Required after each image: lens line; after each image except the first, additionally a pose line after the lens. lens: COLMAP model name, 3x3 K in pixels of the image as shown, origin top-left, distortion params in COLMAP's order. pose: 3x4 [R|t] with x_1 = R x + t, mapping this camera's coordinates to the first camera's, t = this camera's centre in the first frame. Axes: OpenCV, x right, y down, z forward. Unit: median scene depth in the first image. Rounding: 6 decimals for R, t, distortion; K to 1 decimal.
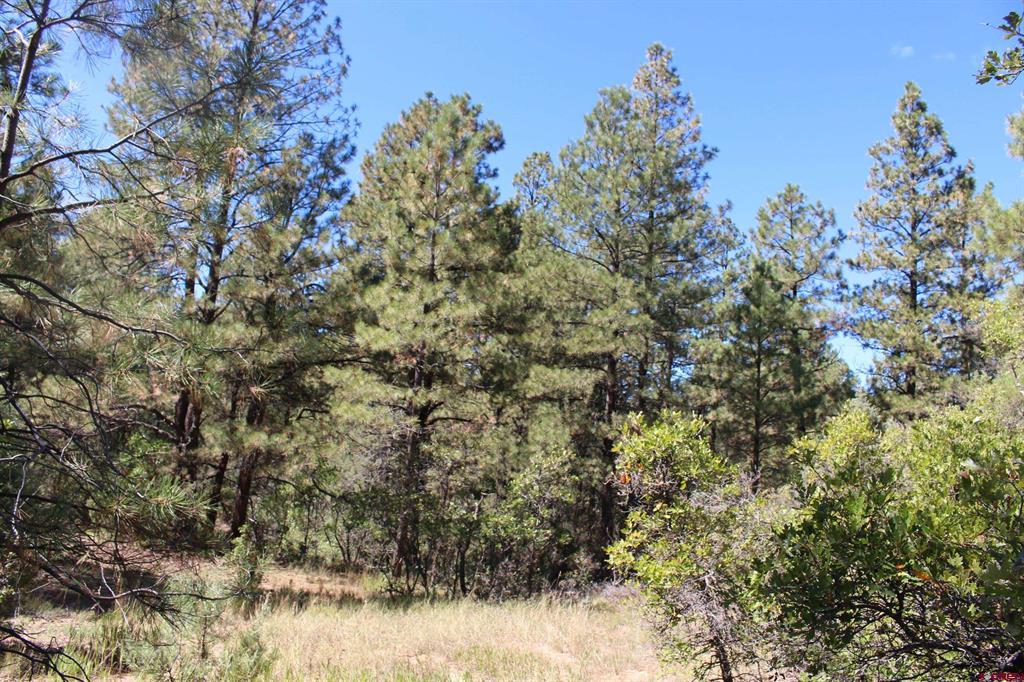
lens RADIAL K [[836.8, 0, 512.0], [0, 836.8, 341.0], [0, 0, 1]] dist [-0.113714, 0.101892]
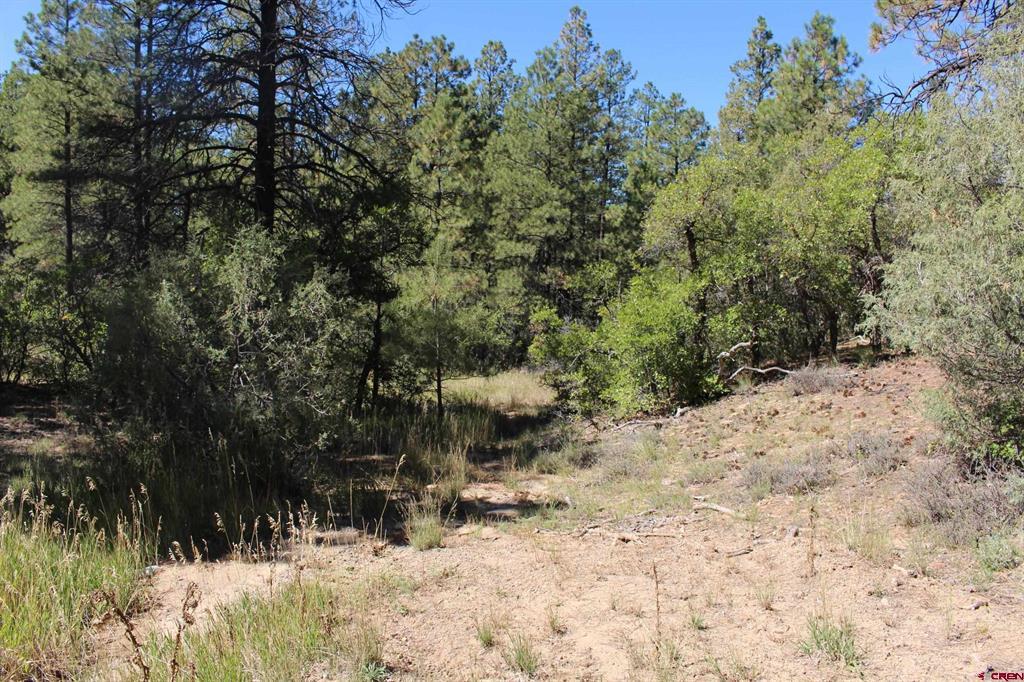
lens RADIAL K [[858.8, 0, 506.2], [0, 858.8, 347.5], [0, 0, 1]] dist [-0.150829, 0.114193]
pose [[0.998483, -0.040369, 0.037454, -0.028396], [0.030355, 0.970964, 0.237291, -0.150816], [-0.045946, -0.235794, 0.970716, -0.623734]]
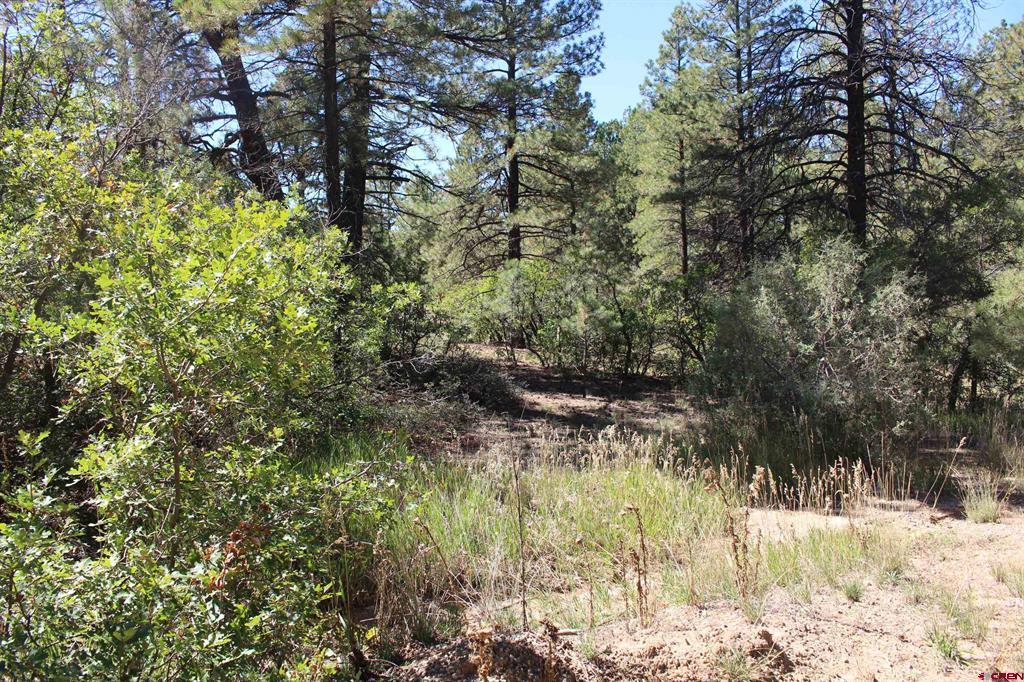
lens RADIAL K [[858.8, 0, 506.2], [0, 858.8, 347.5], [0, 0, 1]] dist [-0.150829, 0.114193]
pose [[0.794830, -0.033112, -0.605927, 0.000501], [0.165564, 0.972461, 0.164039, -0.161657], [0.583809, -0.230703, 0.778423, -0.689608]]
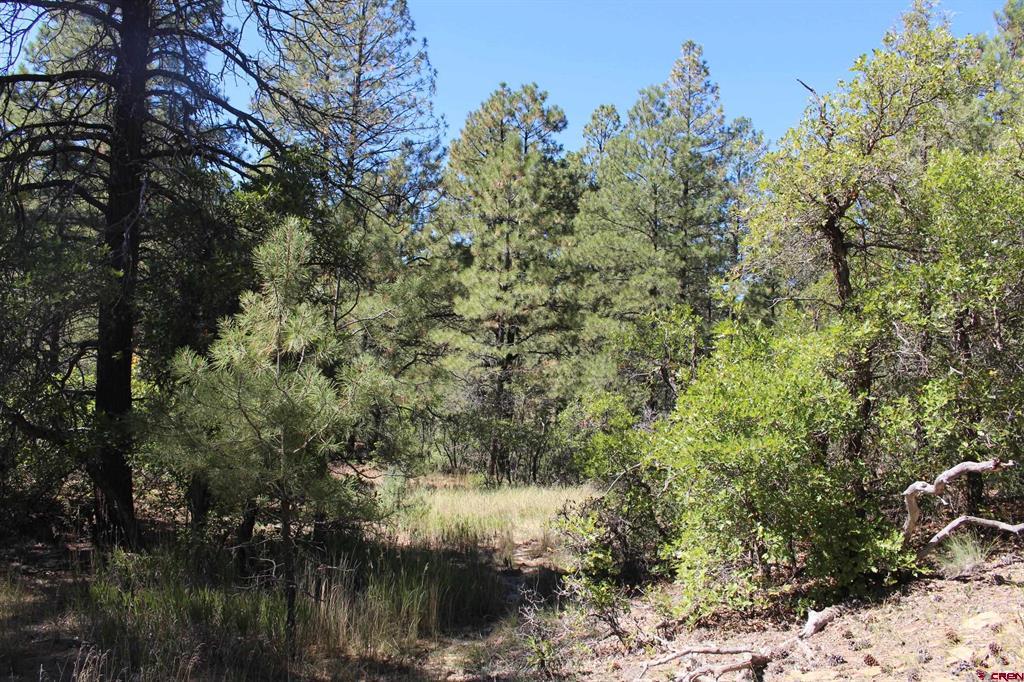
lens RADIAL K [[858.8, 0, 506.2], [0, 858.8, 347.5], [0, 0, 1]] dist [-0.150829, 0.114193]
pose [[0.992542, -0.025293, -0.119249, 0.051080], [0.039227, 0.992476, 0.115987, -0.077824], [0.115418, -0.119799, 0.986066, -0.317886]]
